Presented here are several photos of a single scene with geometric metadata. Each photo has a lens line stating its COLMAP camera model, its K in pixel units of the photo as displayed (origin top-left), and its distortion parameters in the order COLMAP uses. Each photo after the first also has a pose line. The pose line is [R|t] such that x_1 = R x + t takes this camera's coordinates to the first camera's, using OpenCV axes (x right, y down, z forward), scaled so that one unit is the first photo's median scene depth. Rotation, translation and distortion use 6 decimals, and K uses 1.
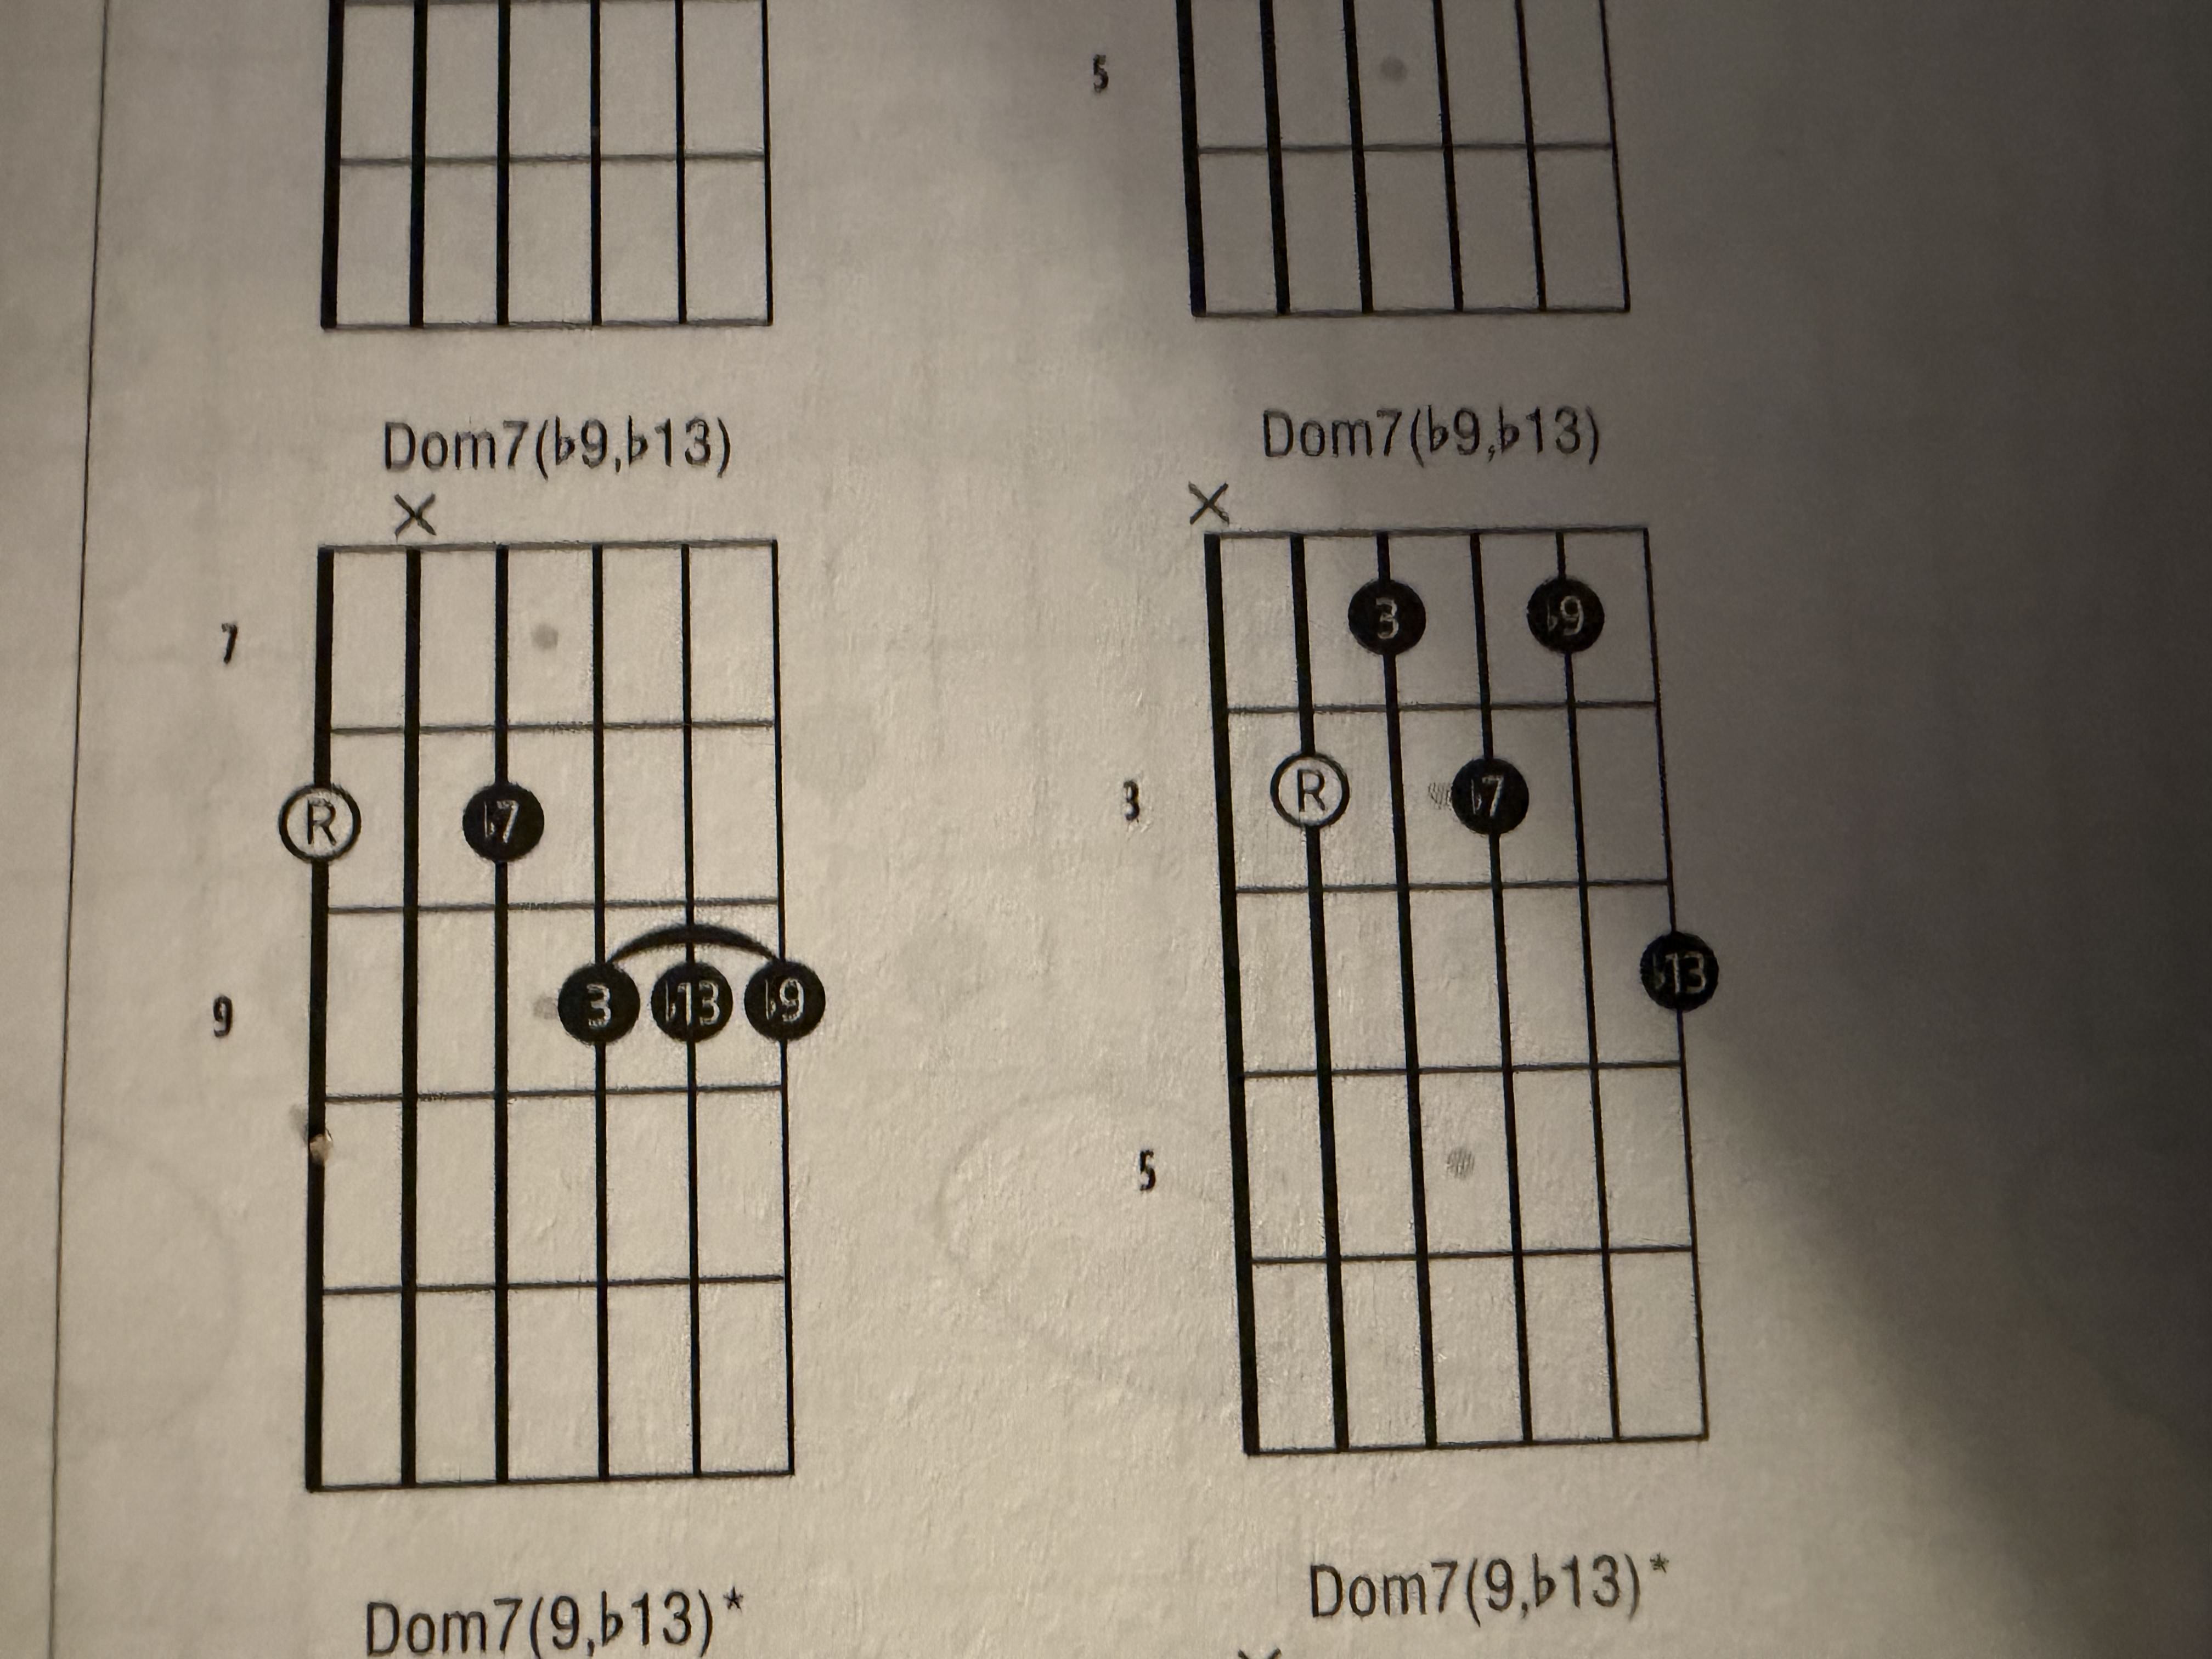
lens RADIAL K [[1755.0, 0, 1104.7], [0, 1755.0, 787.5], [0, 0, 1]] dist [-0.001525, 0.002221]
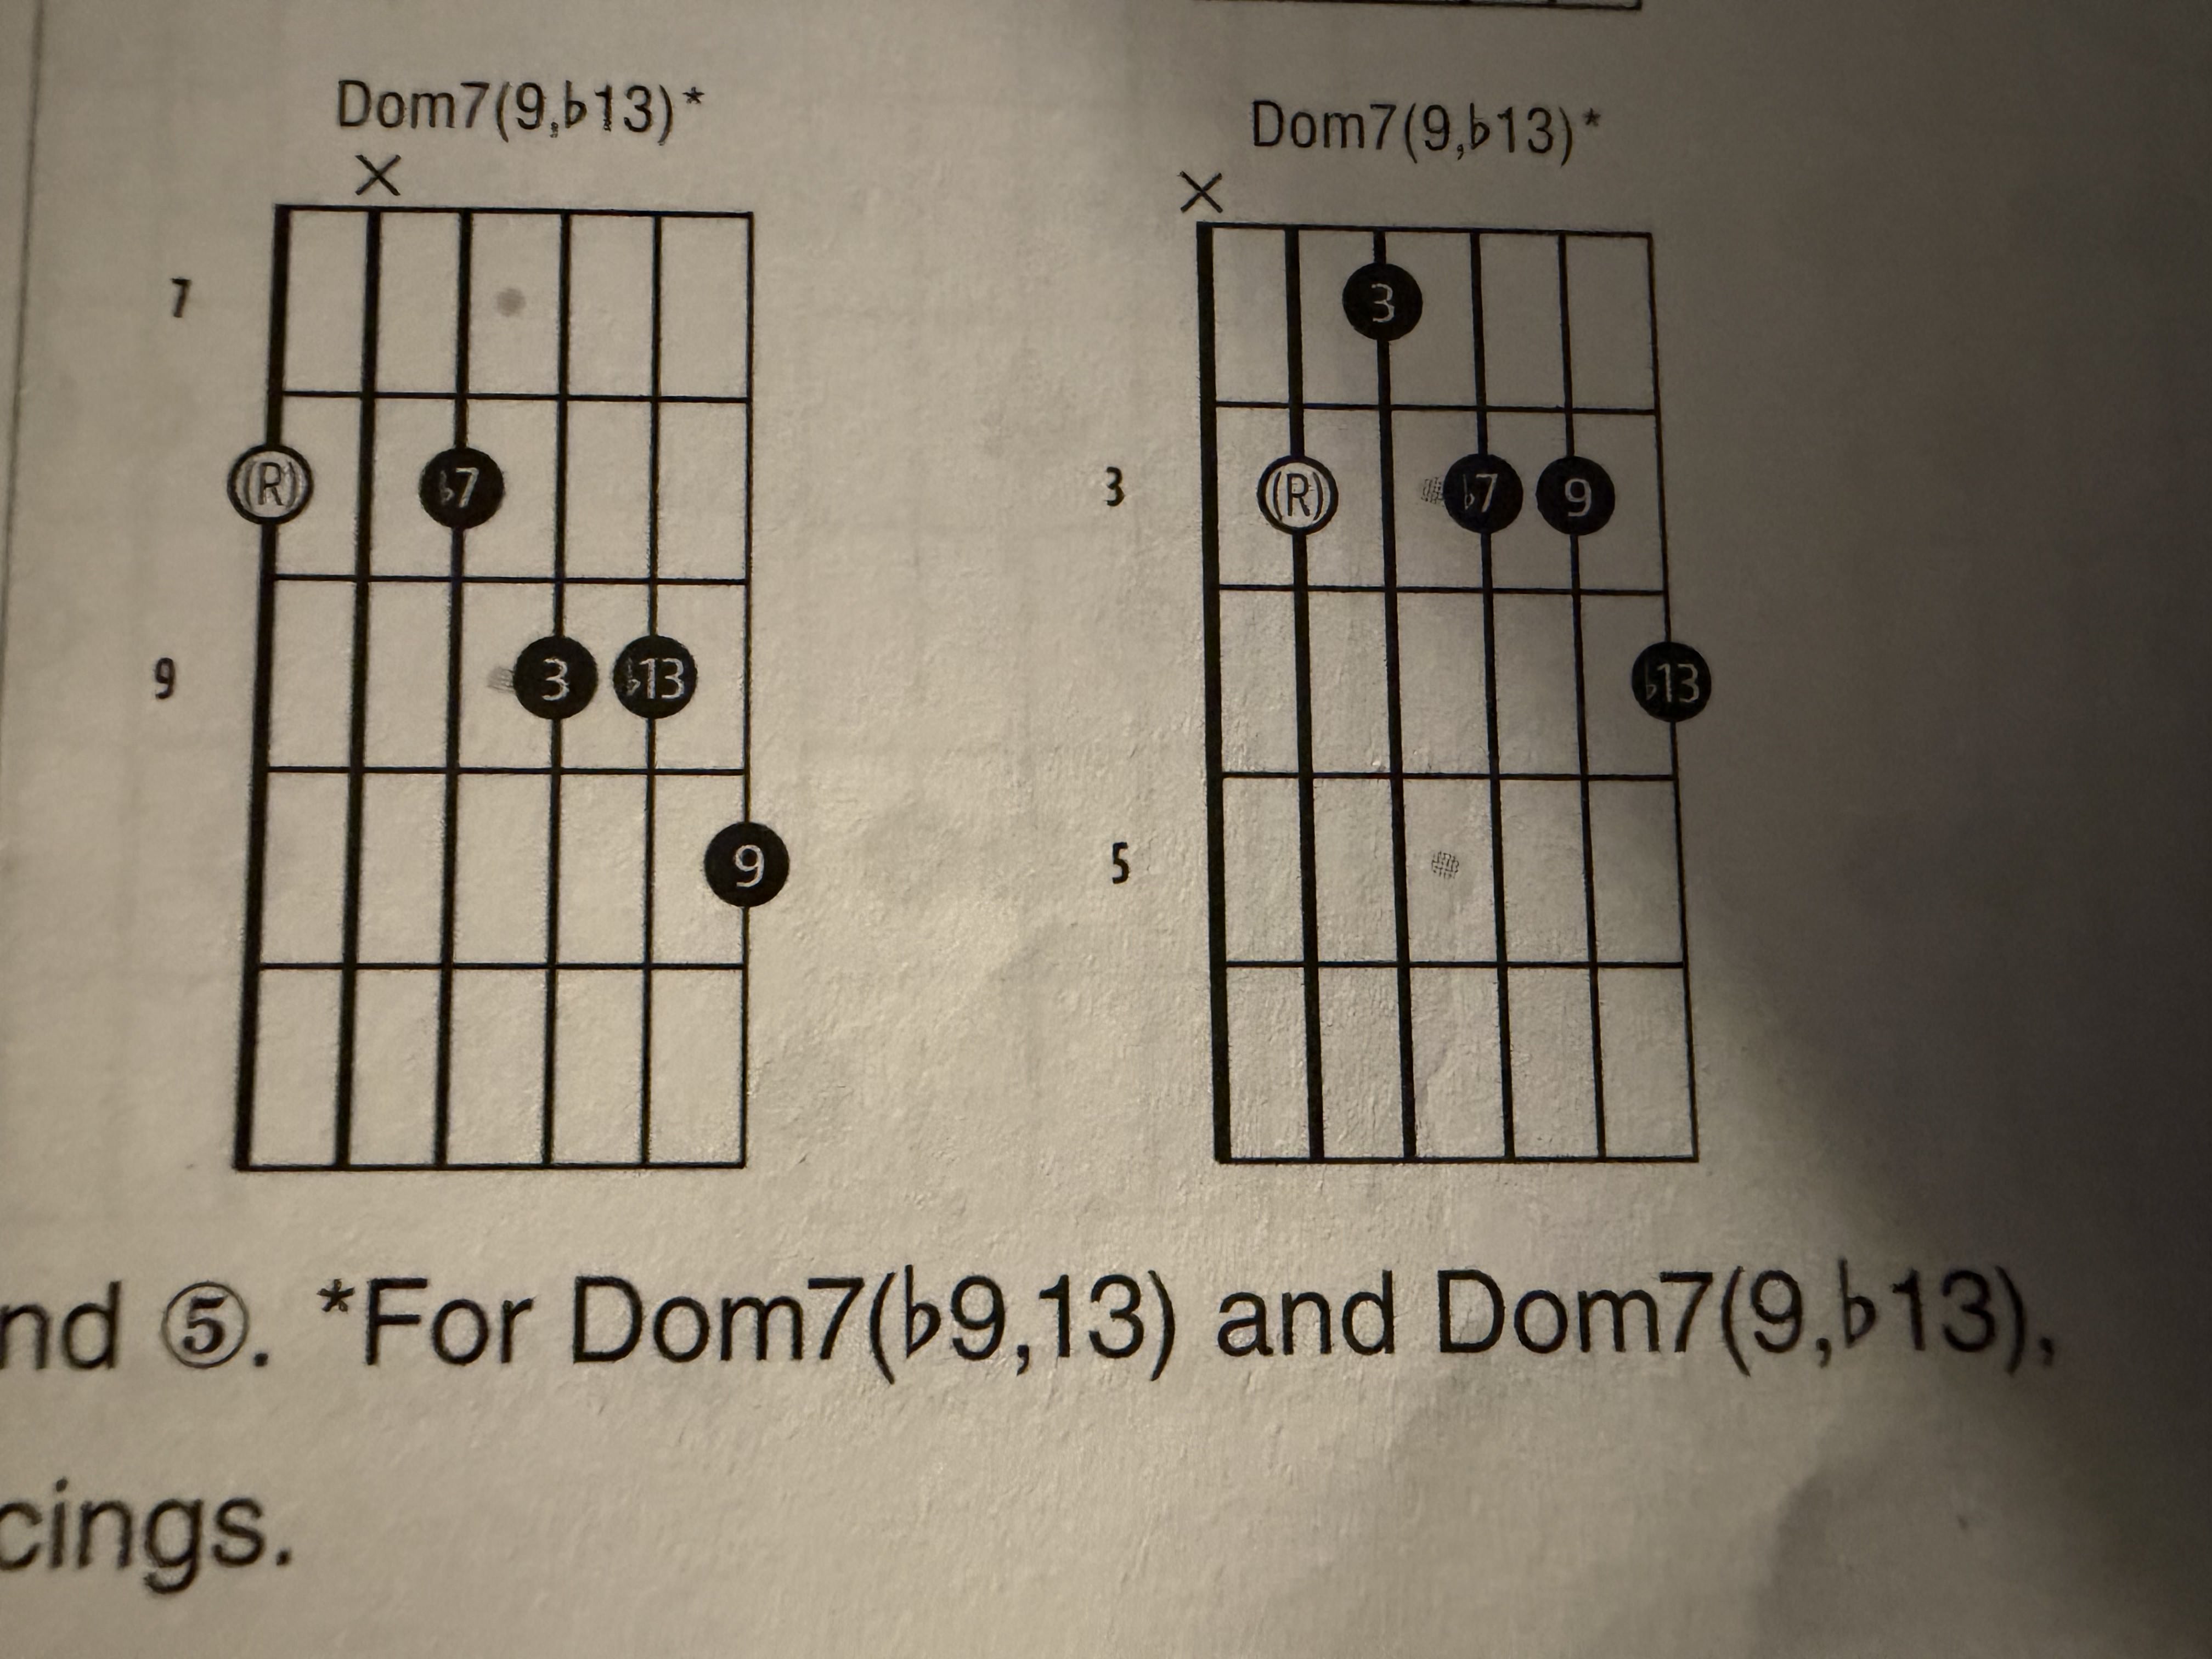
lens RADIAL K [[1848.5, 0, 1100.2], [0, 1848.5, 781.5], [0, 0, 1]] dist [0.012660, 0.002903]
pose [[0.999691, 0.024244, 0.005440, 0.006392], [-0.024193, 0.999666, -0.009120, 0.179222], [-0.005659, 0.008986, 0.999944, -0.018175]]
